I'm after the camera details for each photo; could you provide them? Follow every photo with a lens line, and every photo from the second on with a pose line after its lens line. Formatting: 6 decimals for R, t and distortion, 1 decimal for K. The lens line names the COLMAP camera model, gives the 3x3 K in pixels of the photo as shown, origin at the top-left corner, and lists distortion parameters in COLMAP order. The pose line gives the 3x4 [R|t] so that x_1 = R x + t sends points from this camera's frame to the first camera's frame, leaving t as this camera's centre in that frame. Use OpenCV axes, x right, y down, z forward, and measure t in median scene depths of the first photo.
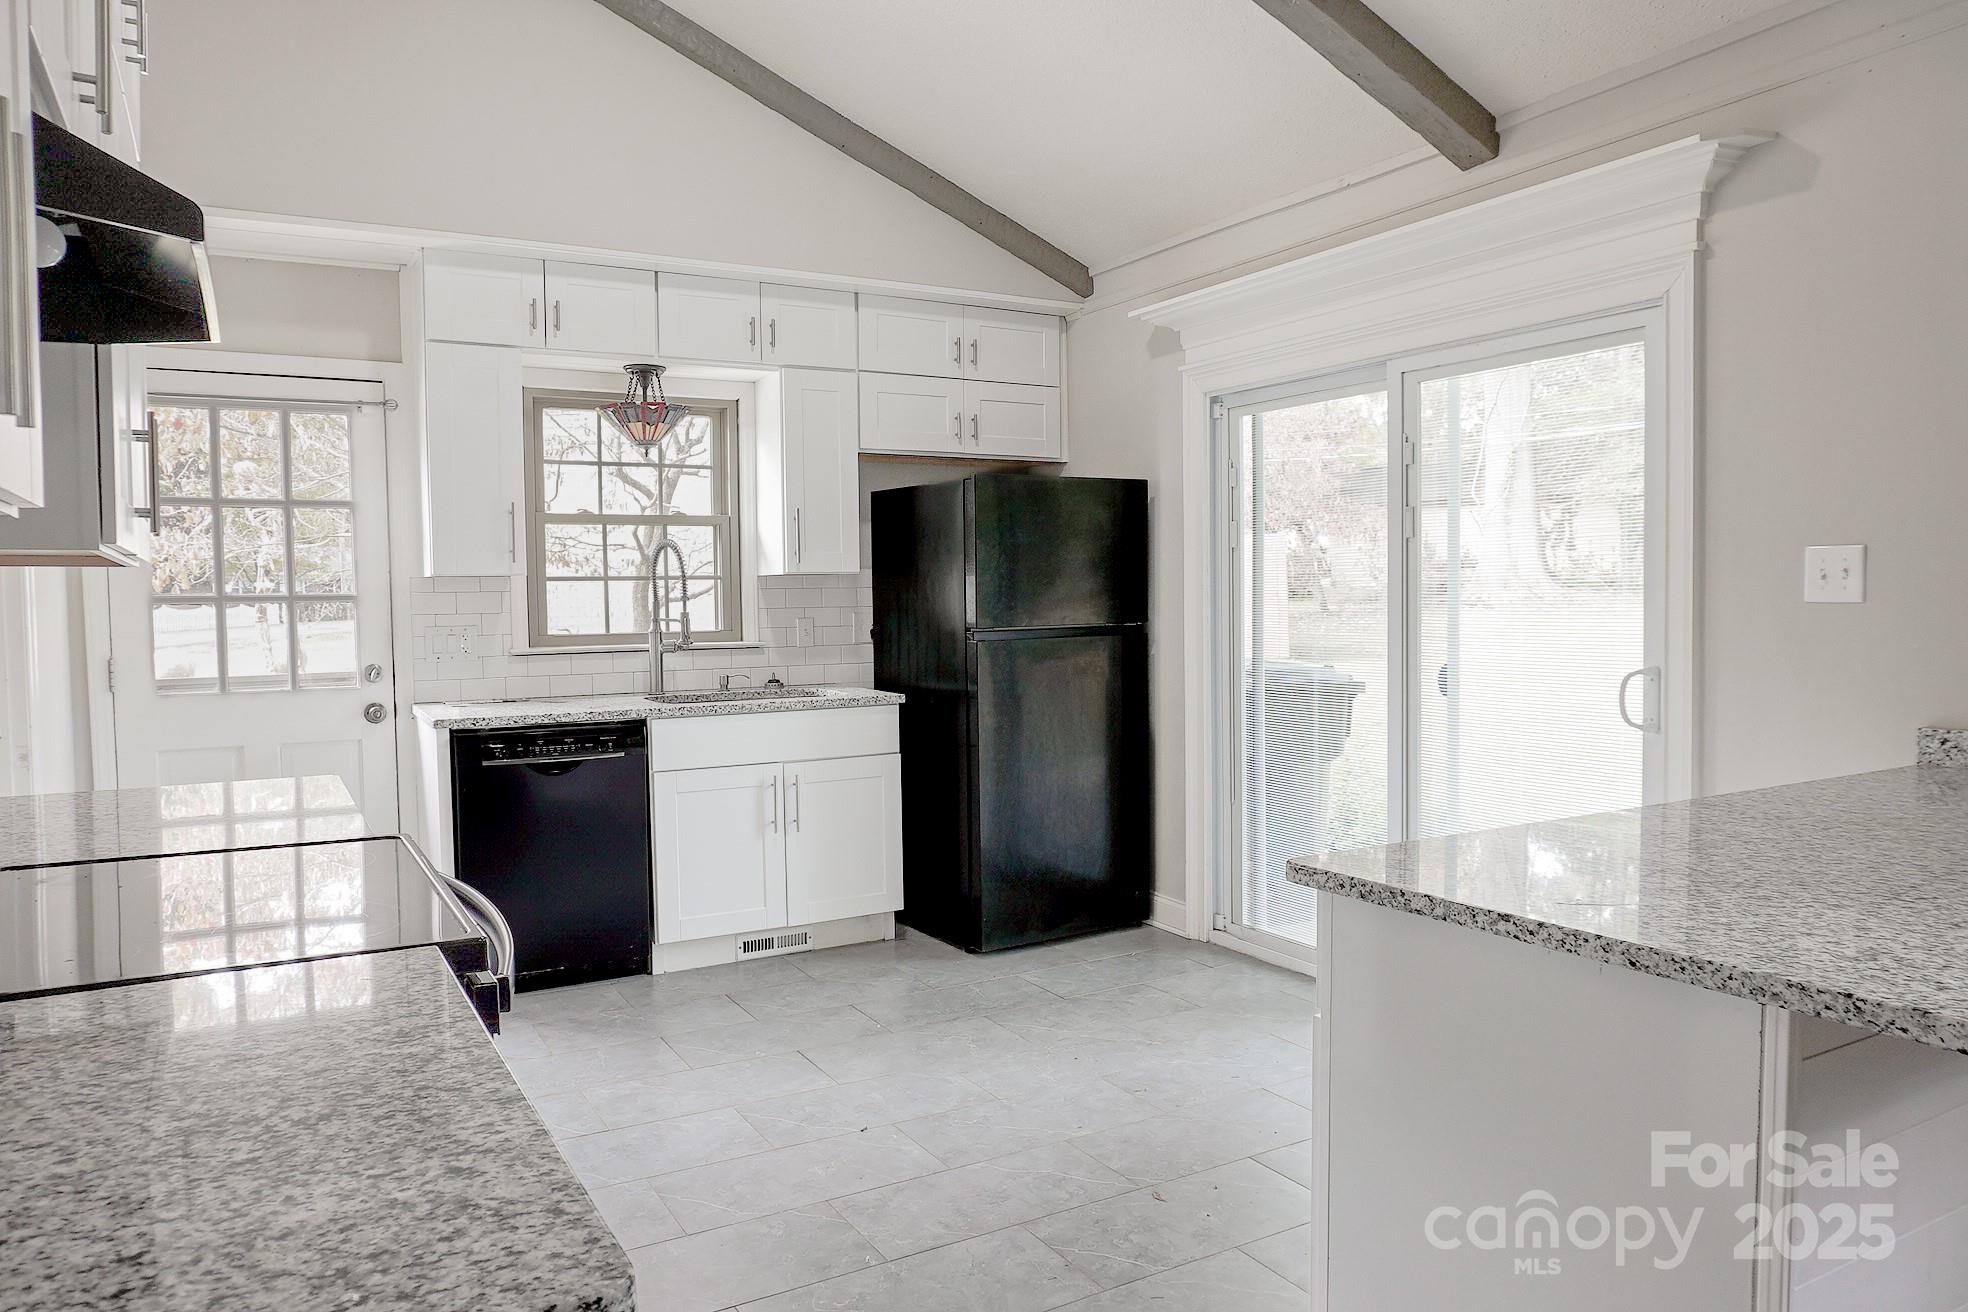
lens RADIAL K [[1315.0, 0, 990.7], [0, 1315.0, 655.7], [0, 0, 1]] dist [-0.056354, 0.037465]
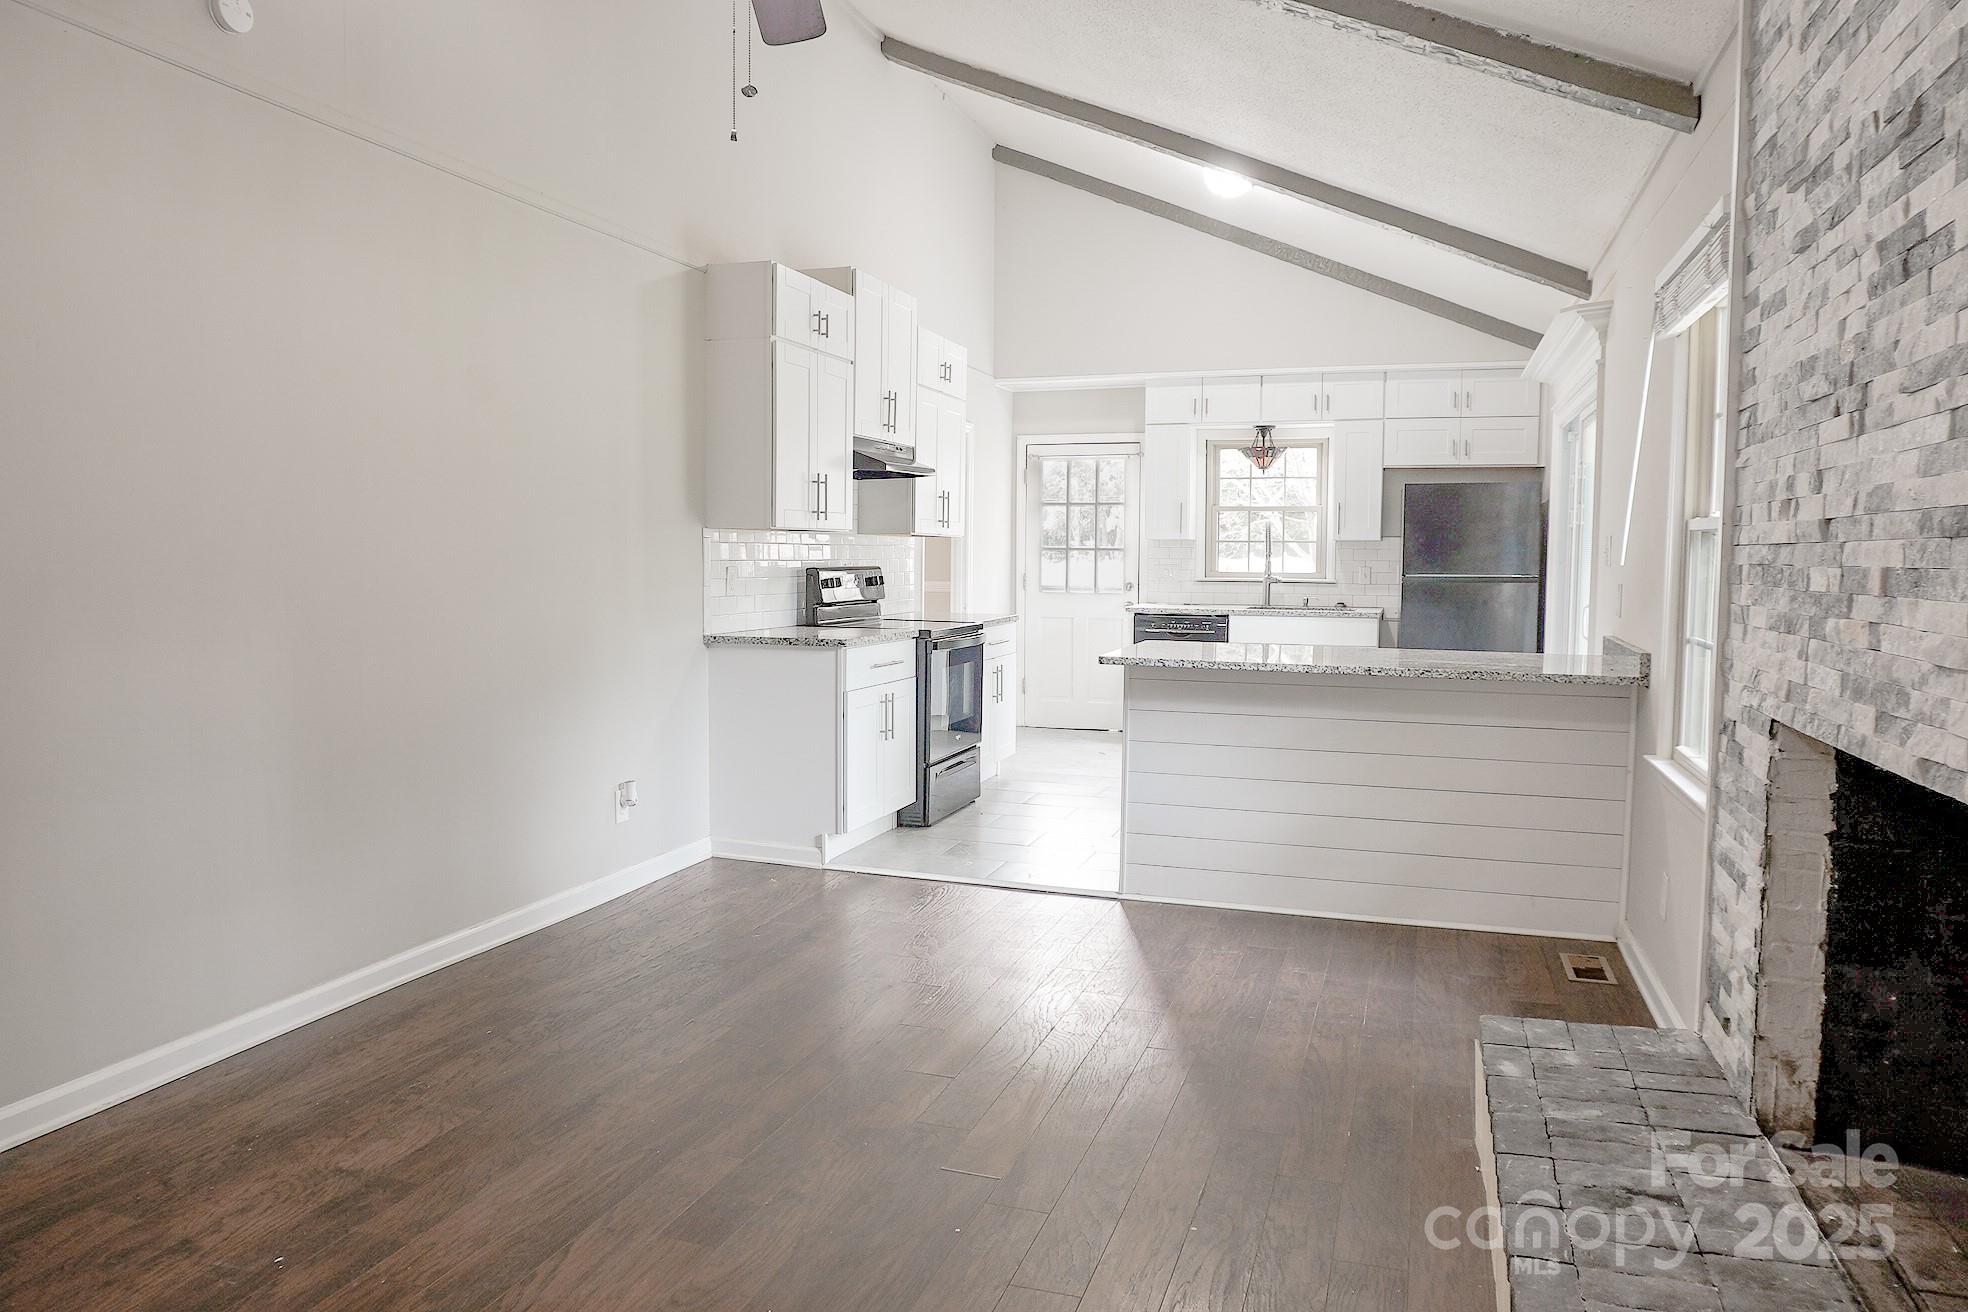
lens RADIAL K [[1315.0, 0, 990.7], [0, 1315.0, 655.7], [0, 0, 1]] dist [-0.056354, 0.037465]
pose [[0.664372, 0.076871, -0.743438, 0.878565], [-0.050860, 0.997041, 0.057642, 0.013193], [0.745669, -0.000485, 0.666316, -0.510060]]
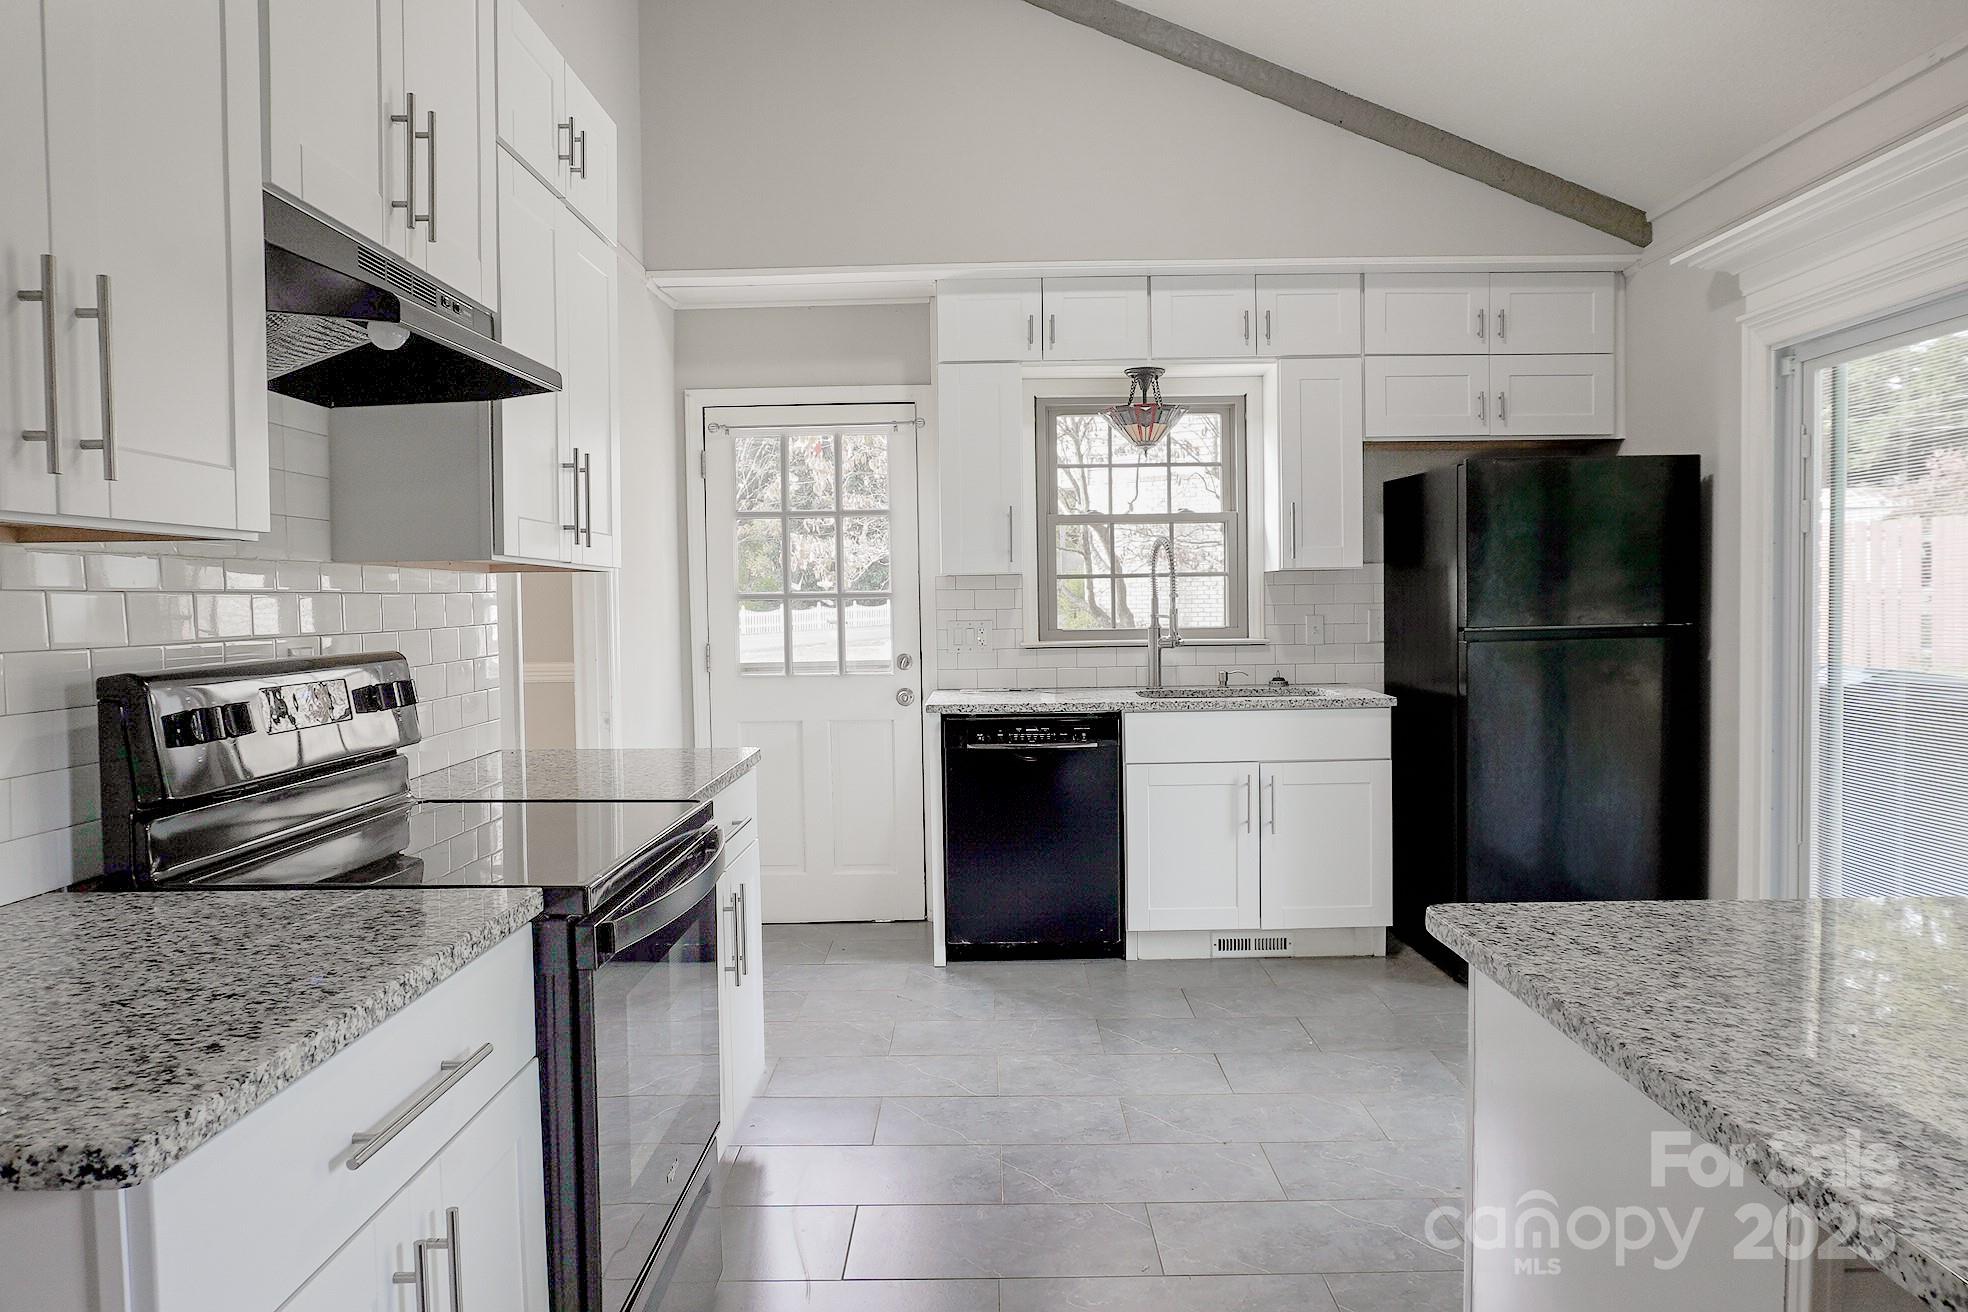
lens RADIAL K [[1315.0, 0, 990.7], [0, 1315.0, 655.7], [0, 0, 1]] dist [-0.056354, 0.037465]
pose [[0.864010, 0.020614, -0.503053, 0.156258], [-0.018817, 0.999786, 0.008651, -0.002835], [0.503123, 0.001991, 0.864212, 0.048947]]
